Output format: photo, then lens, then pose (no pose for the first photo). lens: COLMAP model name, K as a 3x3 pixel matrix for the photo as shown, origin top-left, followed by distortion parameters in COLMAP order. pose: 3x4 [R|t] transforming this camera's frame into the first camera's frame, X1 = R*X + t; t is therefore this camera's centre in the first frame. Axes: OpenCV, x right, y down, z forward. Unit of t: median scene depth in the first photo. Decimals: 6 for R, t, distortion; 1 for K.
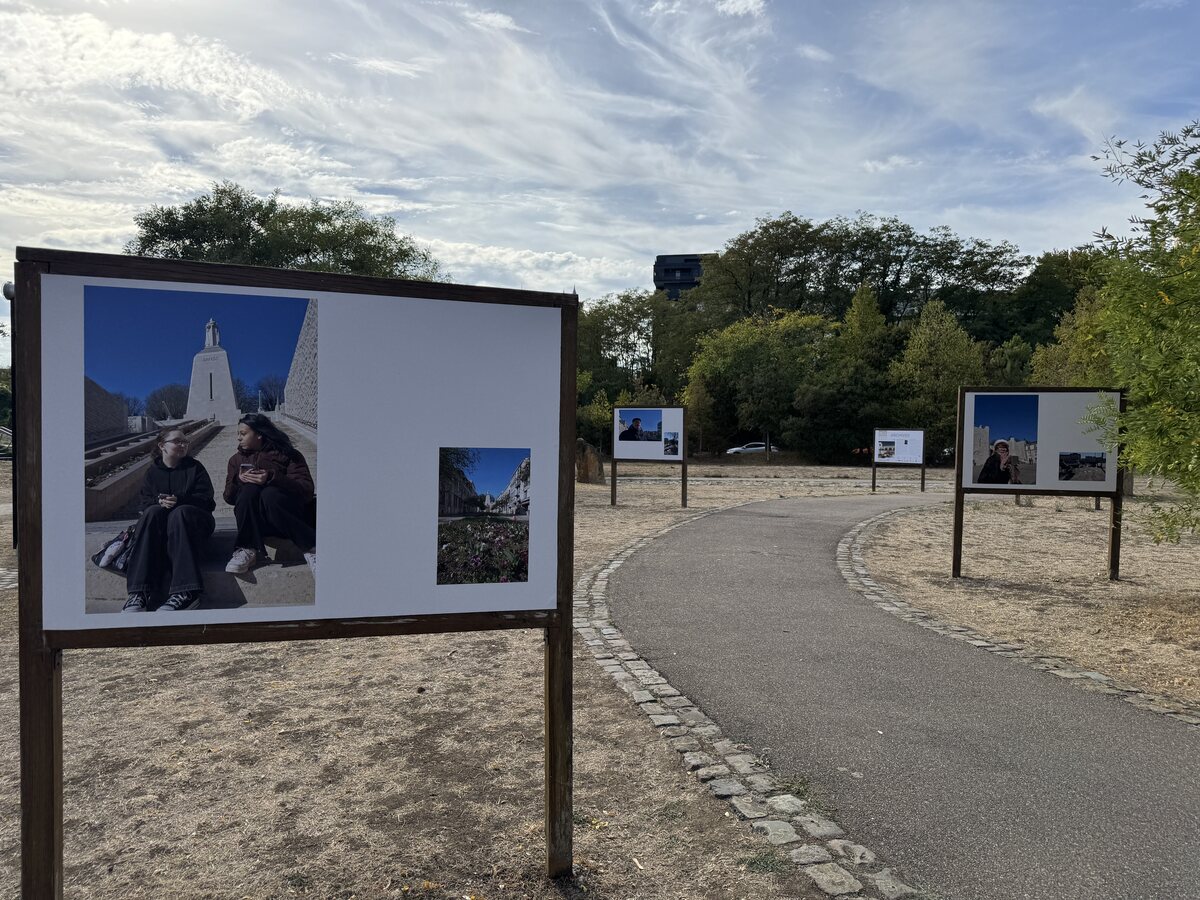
lens RADIAL K [[844.1, 0, 600.0], [0, 844.1, 450.0], [0, 0, 1]] dist [-0.001416, -0.007561]
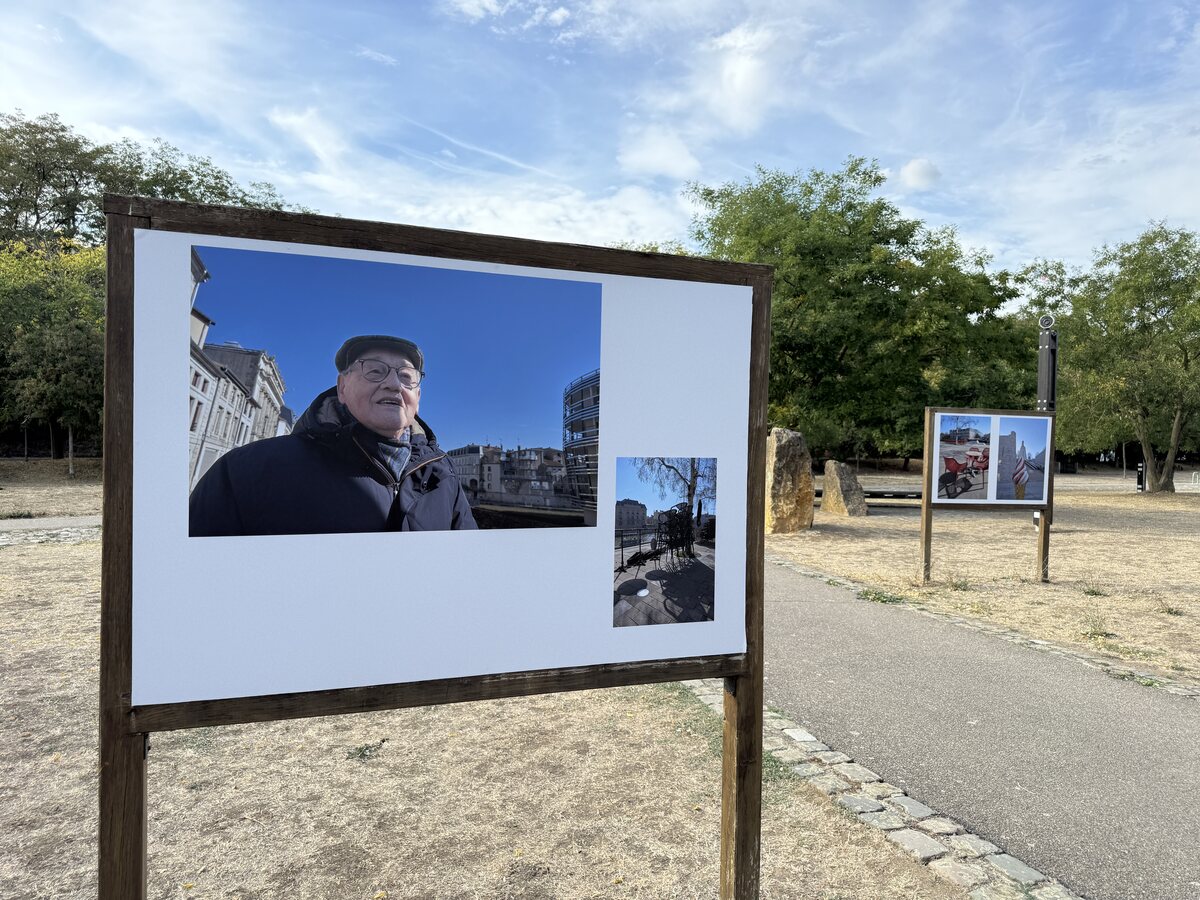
lens RADIAL K [[844.1, 0, 600.0], [0, 844.1, 450.0], [0, 0, 1]] dist [-0.001416, -0.007561]
pose [[0.660490, -0.006455, 0.750807, -0.008184], [0.003167, 0.999978, 0.005811, -0.007739], [-0.750828, -0.001460, 0.660496, 0.309694]]
